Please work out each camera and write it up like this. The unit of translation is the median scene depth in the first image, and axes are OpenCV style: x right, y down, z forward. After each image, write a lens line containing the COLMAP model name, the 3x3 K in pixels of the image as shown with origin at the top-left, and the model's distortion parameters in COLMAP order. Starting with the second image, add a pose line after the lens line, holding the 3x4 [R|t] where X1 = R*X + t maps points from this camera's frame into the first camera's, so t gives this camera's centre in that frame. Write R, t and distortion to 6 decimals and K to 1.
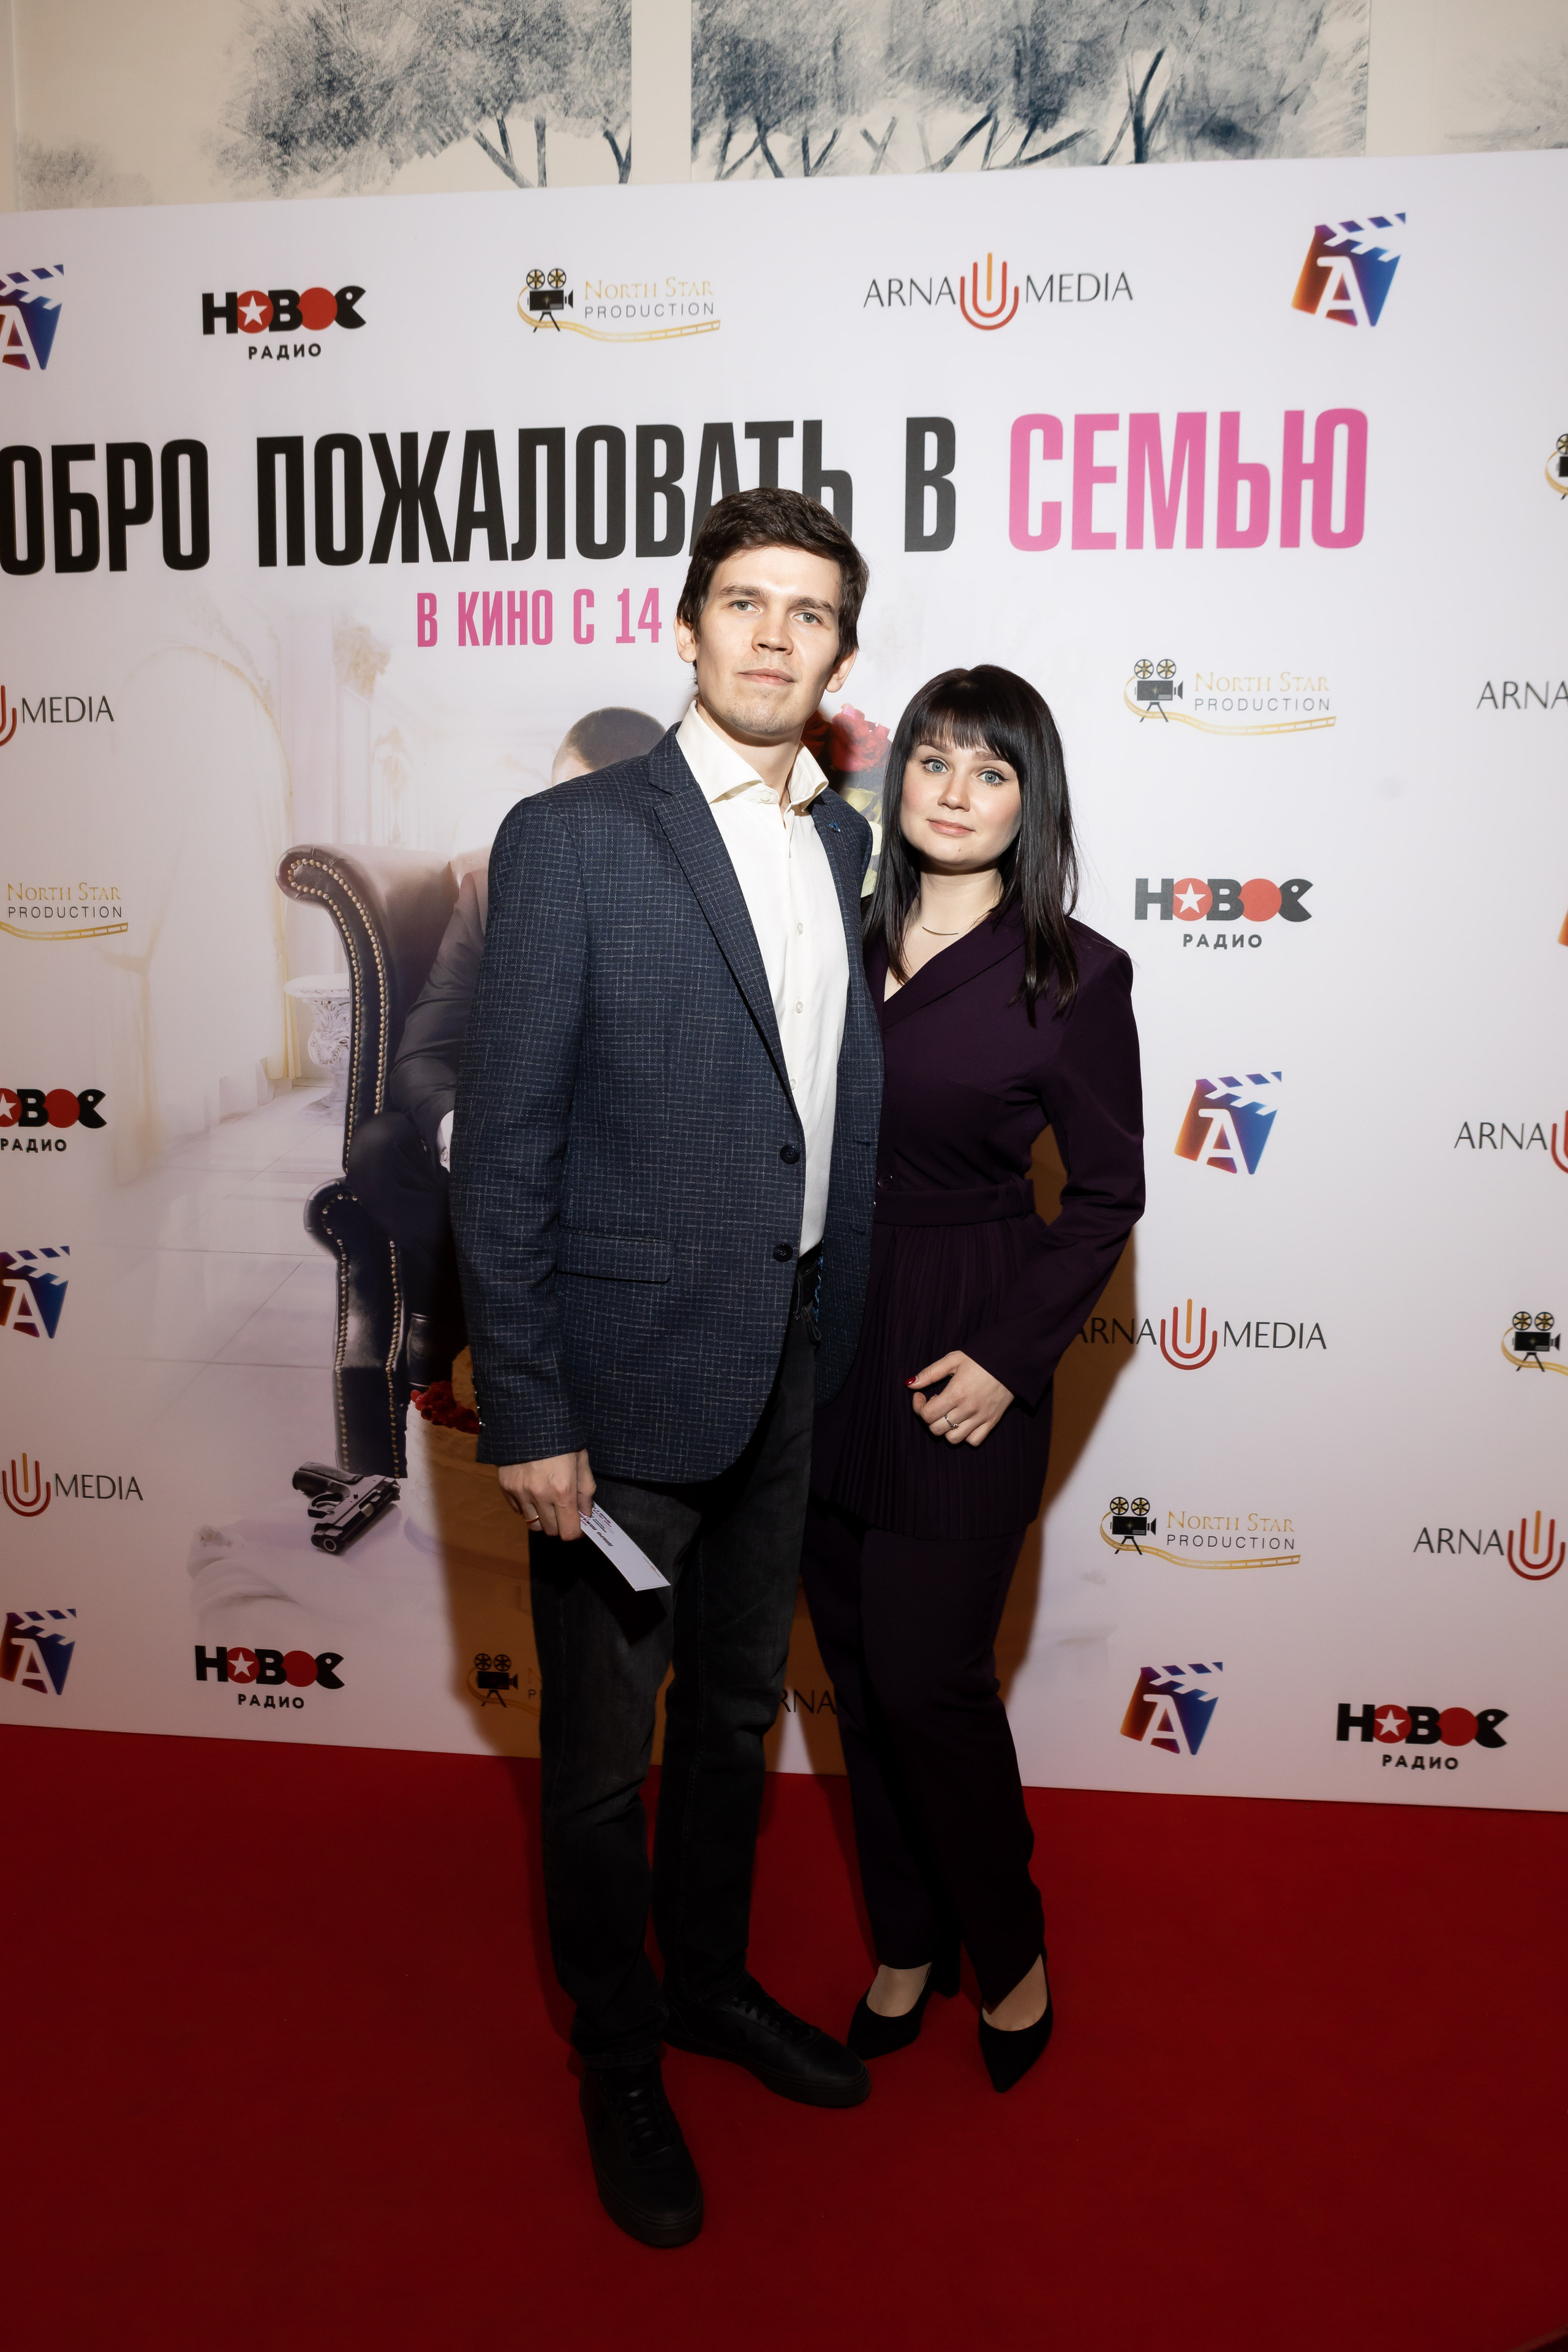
lens RADIAL K [[1673.1, 0, 789.9], [0, 1673.1, 1176.1], [0, 0, 1]] dist [-0.063674, 0.052676]
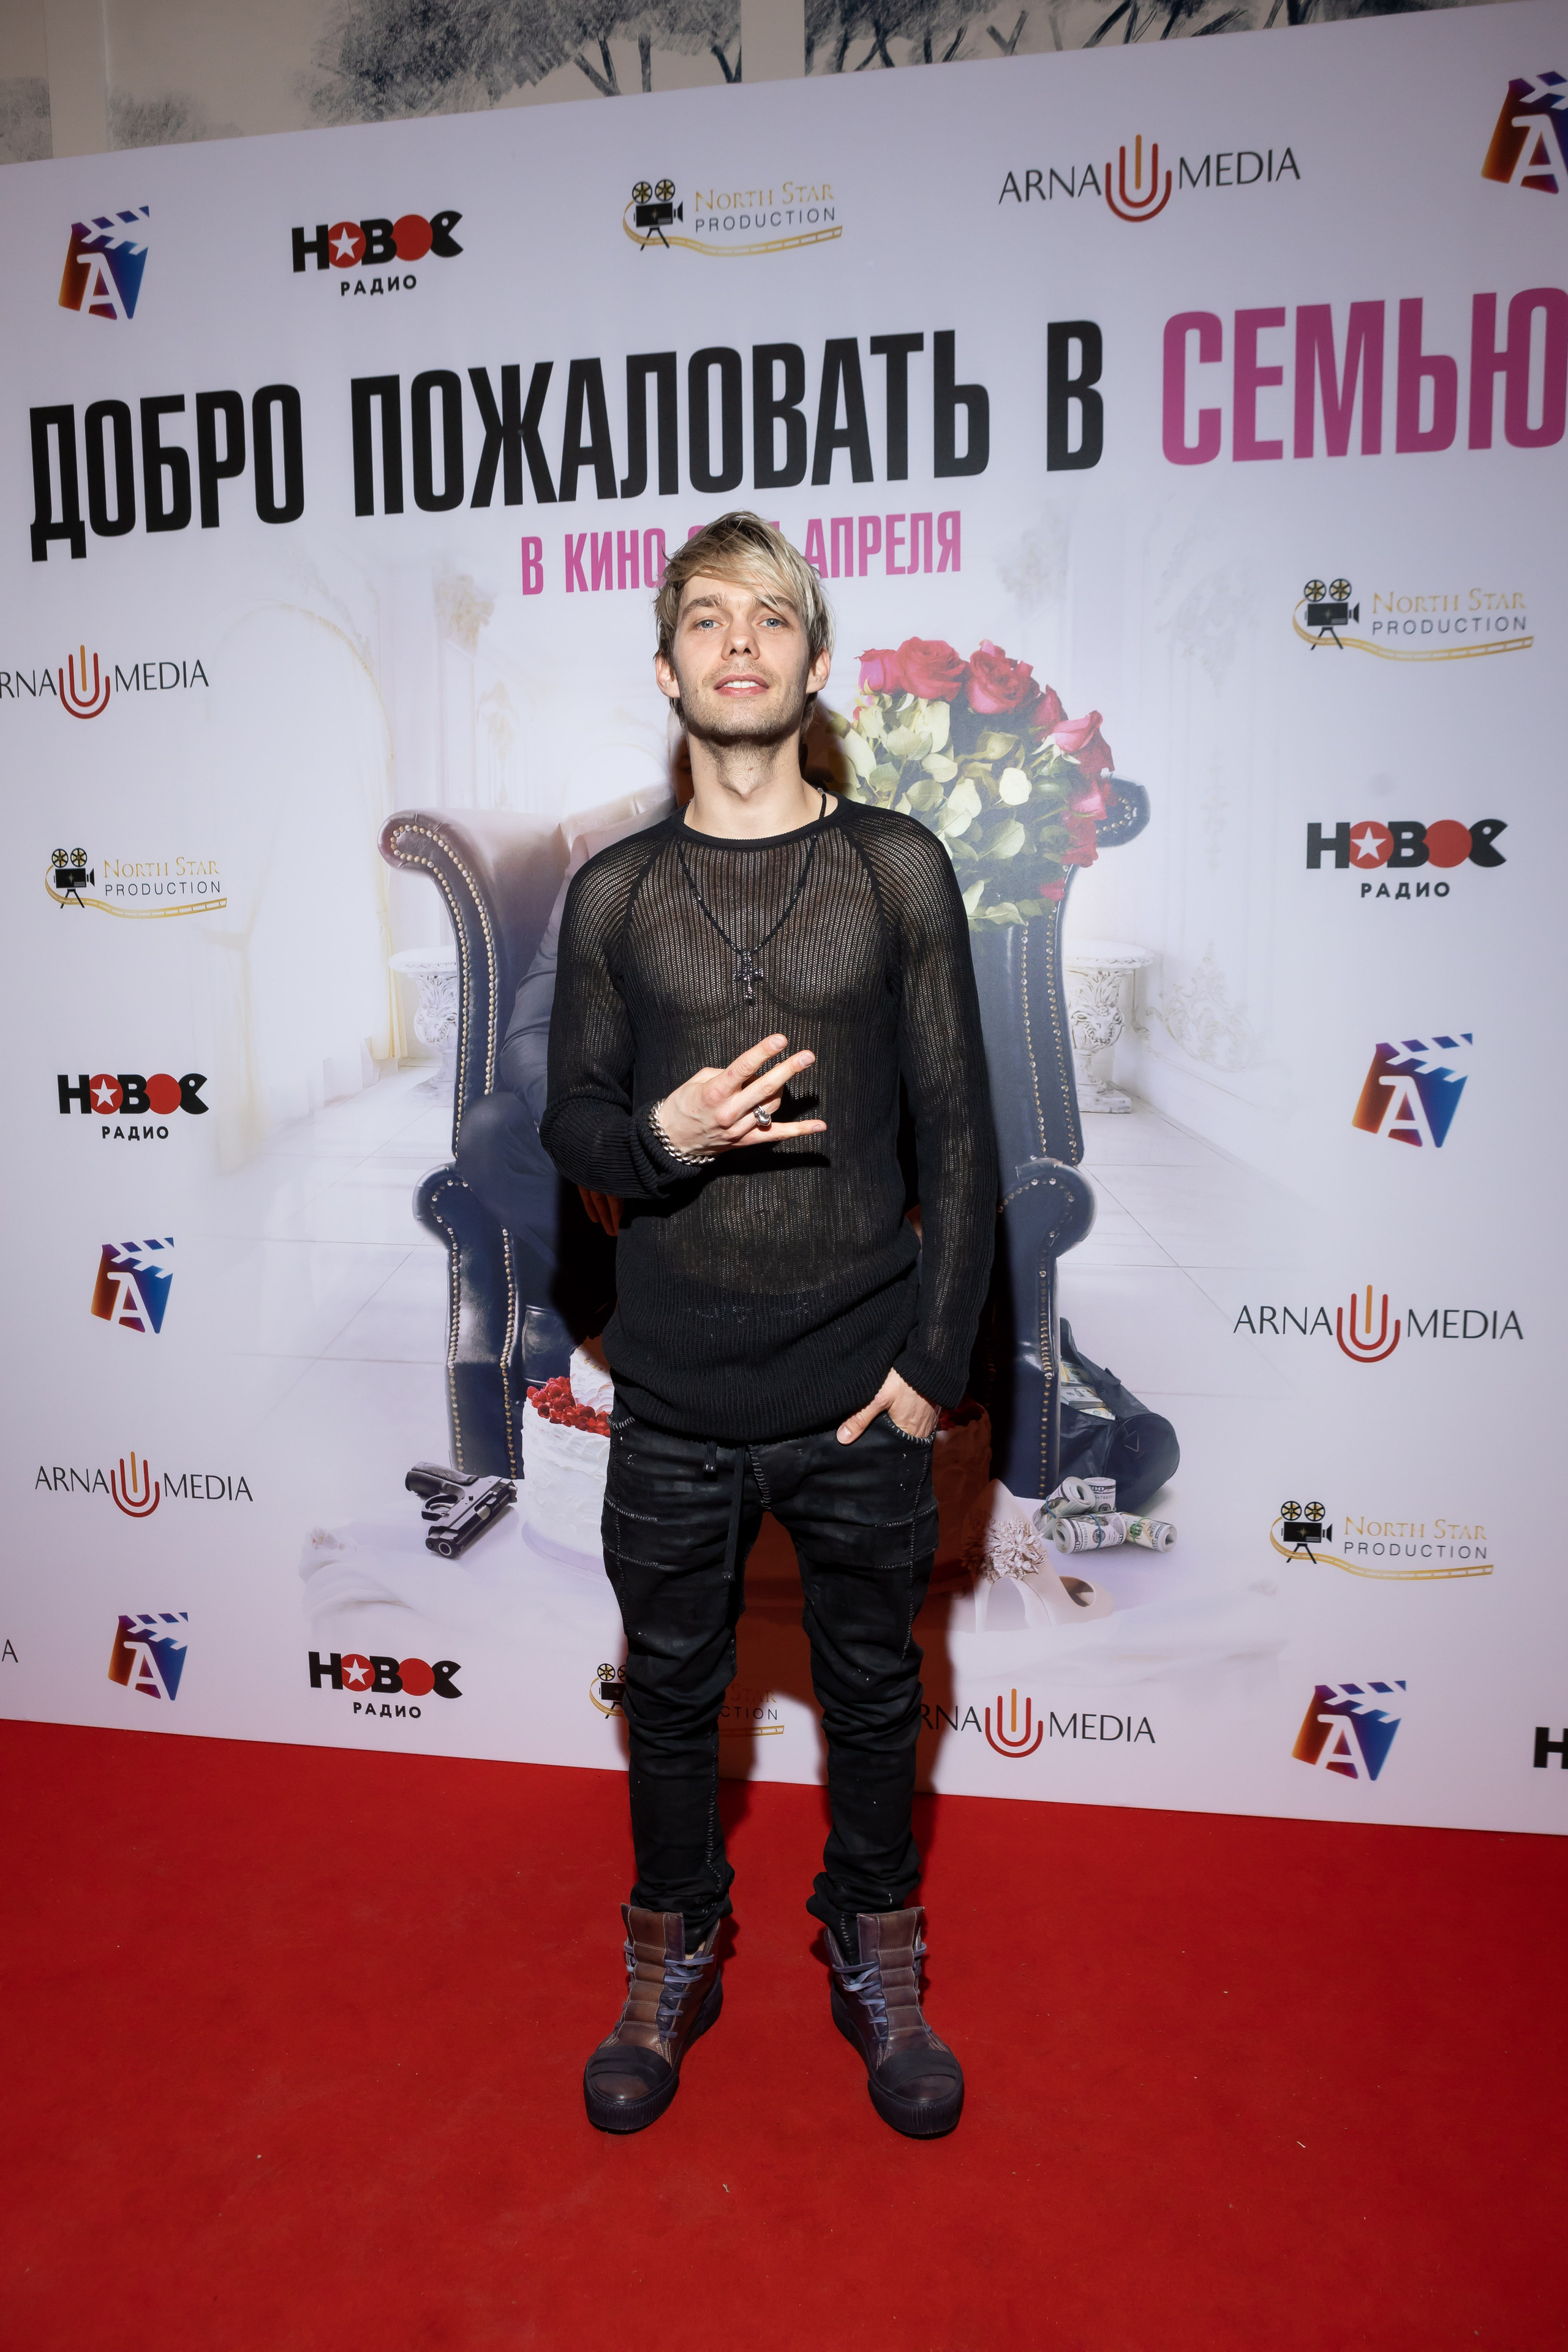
lens RADIAL K [[1589.8, 0, 790.2], [0, 1589.8, 1179.6], [0, 0, 1]] dist [-0.070322, 0.052407]
pose [[0.997823, -0.010822, -0.065050, -0.019390], [0.011580, 0.999869, 0.011290, 0.002706], [0.064920, -0.012018, 0.997818, 0.118877]]
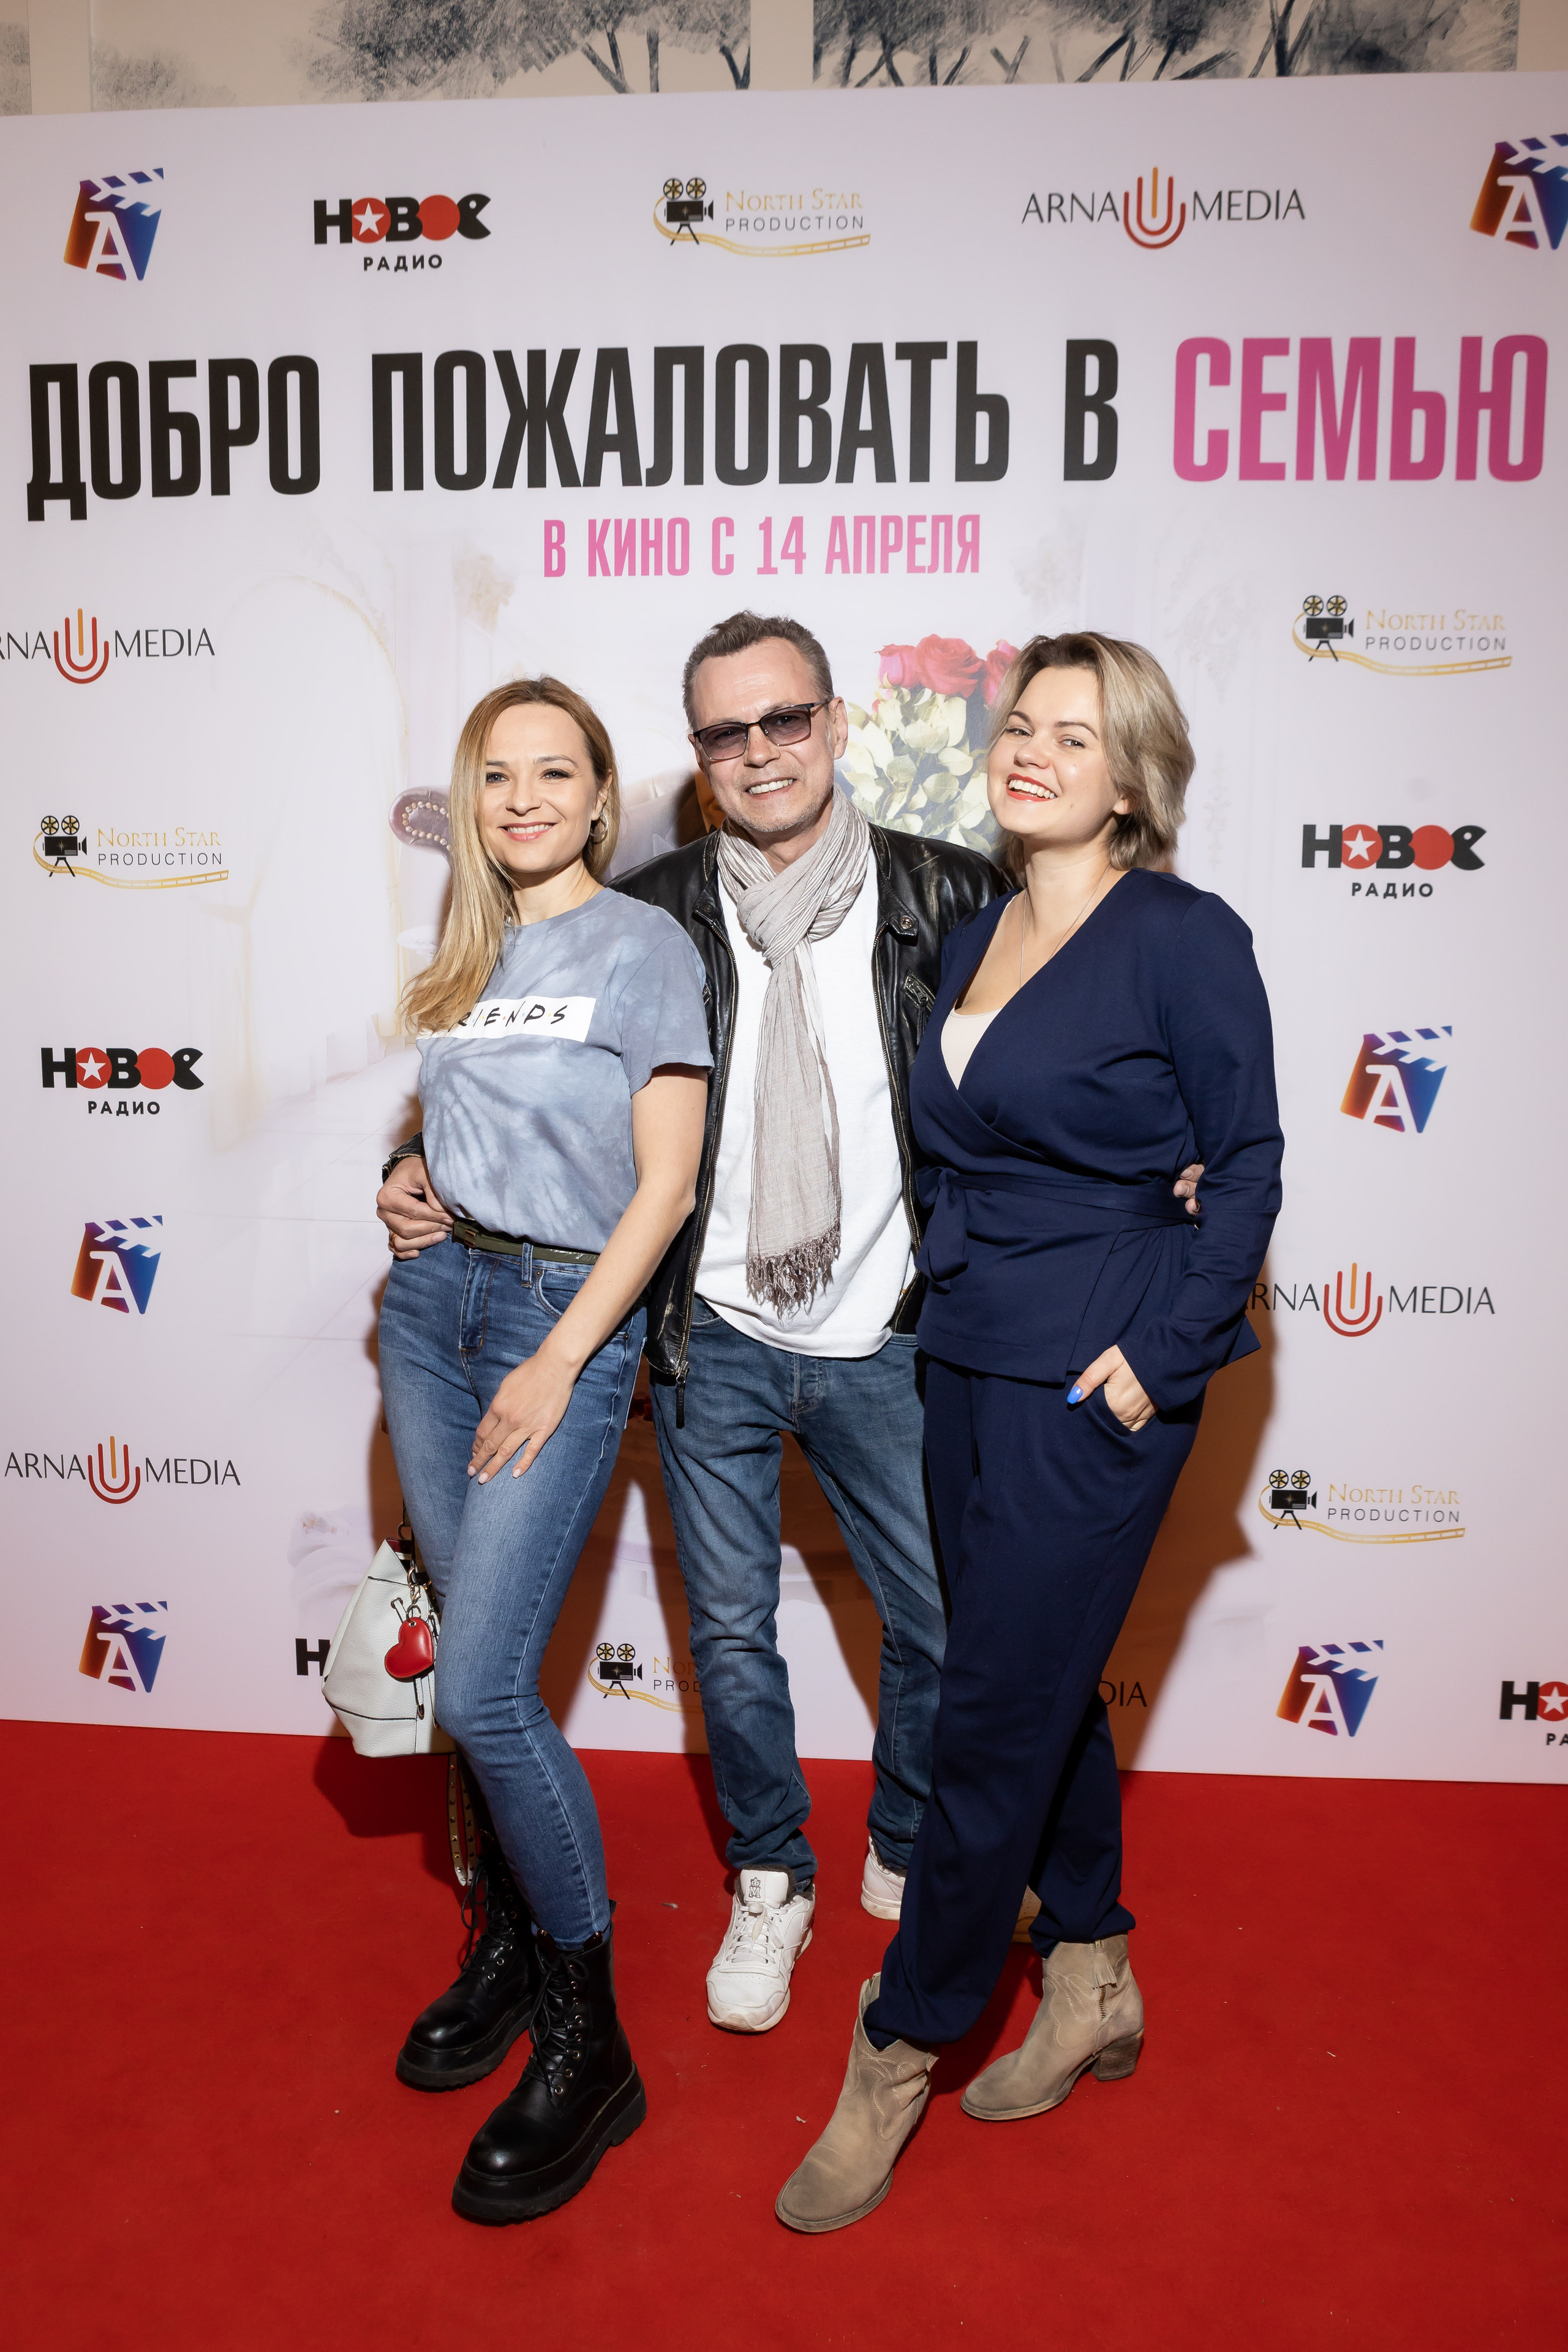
lens RADIAL K [[1665.6, 0, 784.2], [0, 1665.6, 1187.3], [0, 0, 1]] dist [-0.071028, 0.052724]
pose [[0.999526, -0.003336, 0.030604, -0.117195], [0.003196, 0.999984, 0.004623, 0.024348], [-0.030619, -0.004523, 0.999521, 0.055649]]
